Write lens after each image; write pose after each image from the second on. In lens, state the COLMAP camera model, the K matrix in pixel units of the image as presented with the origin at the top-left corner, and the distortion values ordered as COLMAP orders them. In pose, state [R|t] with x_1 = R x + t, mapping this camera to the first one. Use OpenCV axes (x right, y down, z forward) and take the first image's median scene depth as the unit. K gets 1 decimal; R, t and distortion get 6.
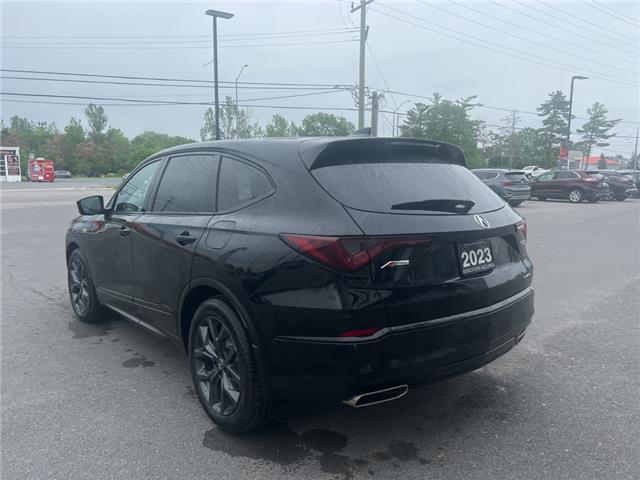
lens RADIAL K [[479.6, 0, 329.6], [0, 479.6, 239.8], [0, 0, 1]] dist [0.059639, -0.064270]
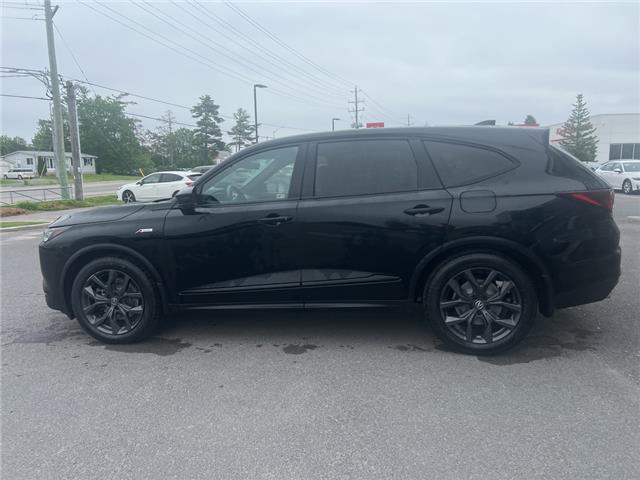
lens RADIAL K [[479.6, 0, 314.3], [0, 479.6, 243.9], [0, 0, 1]] dist [0.059639, -0.064270]
pose [[0.788487, -0.115302, 0.604147, -0.127071], [0.109924, 0.992874, 0.046027, -0.000502], [-0.605149, 0.030119, 0.795543, 0.024861]]
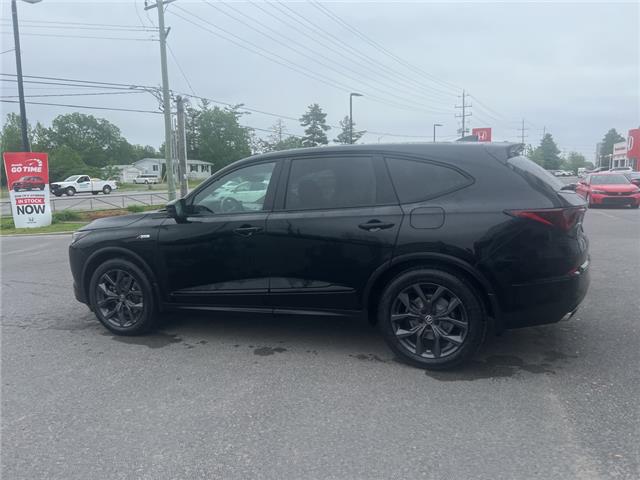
lens RADIAL K [[479.6, 0, 329.2], [0, 479.6, 246.1], [0, 0, 1]] dist [0.059639, -0.064270]
pose [[0.890965, -0.082326, 0.446547, -0.098487], [0.082331, 0.996416, 0.019430, 0.001692], [-0.446546, 0.019453, 0.894549, -0.002099]]
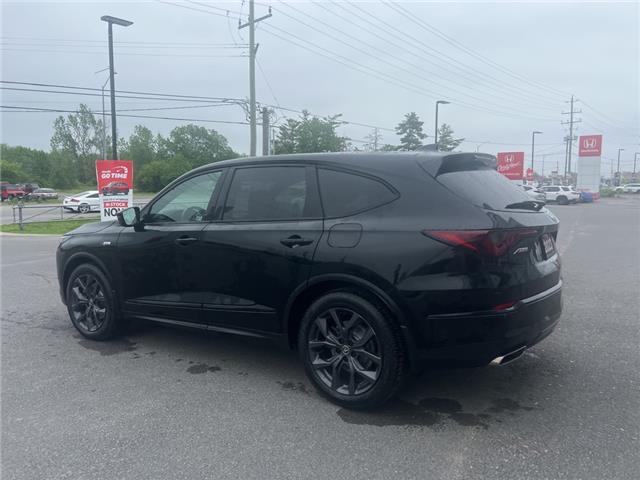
lens RADIAL K [[479.6, 0, 330.9], [0, 479.6, 233.3], [0, 0, 1]] dist [0.059639, -0.064270]
pose [[0.963189, -0.031755, 0.266944, -0.053678], [0.042698, 0.998465, -0.035286, 0.002207], [-0.265413, 0.045385, 0.963066, -0.008413]]
